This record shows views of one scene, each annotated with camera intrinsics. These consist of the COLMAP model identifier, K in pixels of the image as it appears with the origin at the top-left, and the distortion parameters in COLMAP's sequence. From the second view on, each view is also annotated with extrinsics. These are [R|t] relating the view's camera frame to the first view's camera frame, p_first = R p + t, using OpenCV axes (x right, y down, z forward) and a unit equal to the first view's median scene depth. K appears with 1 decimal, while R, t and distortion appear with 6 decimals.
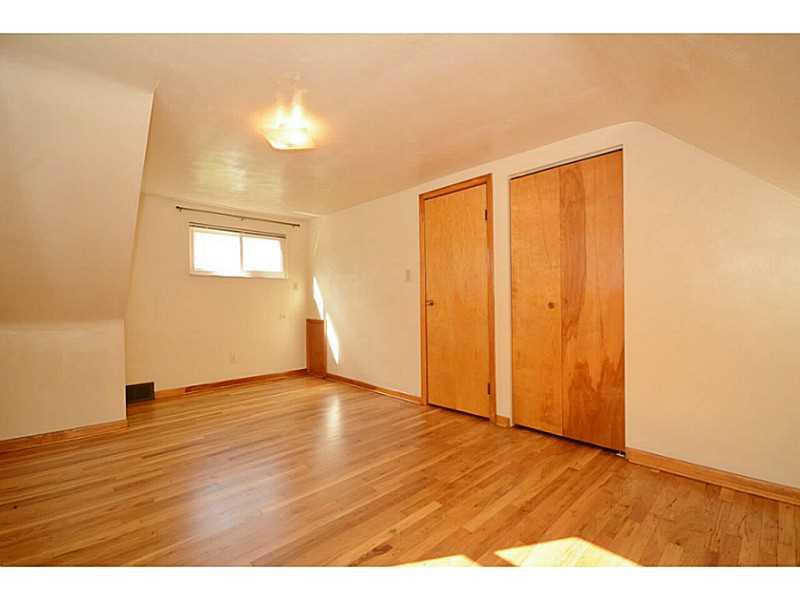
lens RADIAL K [[368.0, 0, 416.0], [0, 368.0, 302.7], [0, 0, 1]] dist [-0.000509, 0.000100]
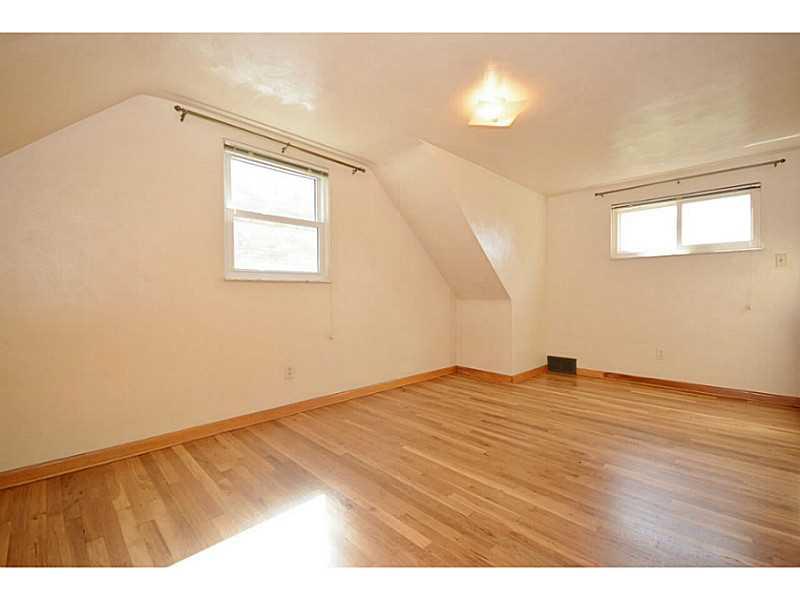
lens RADIAL K [[357.0, 0, 385.5], [0, 357.0, 299.8], [0, 0, 1]] dist [0.001698, -0.000165]
pose [[-0.037794, 0.023282, -0.999014, 0.383582], [-0.005764, 0.999707, 0.023516, 0.014313], [0.999269, 0.006647, -0.037649, 0.462153]]
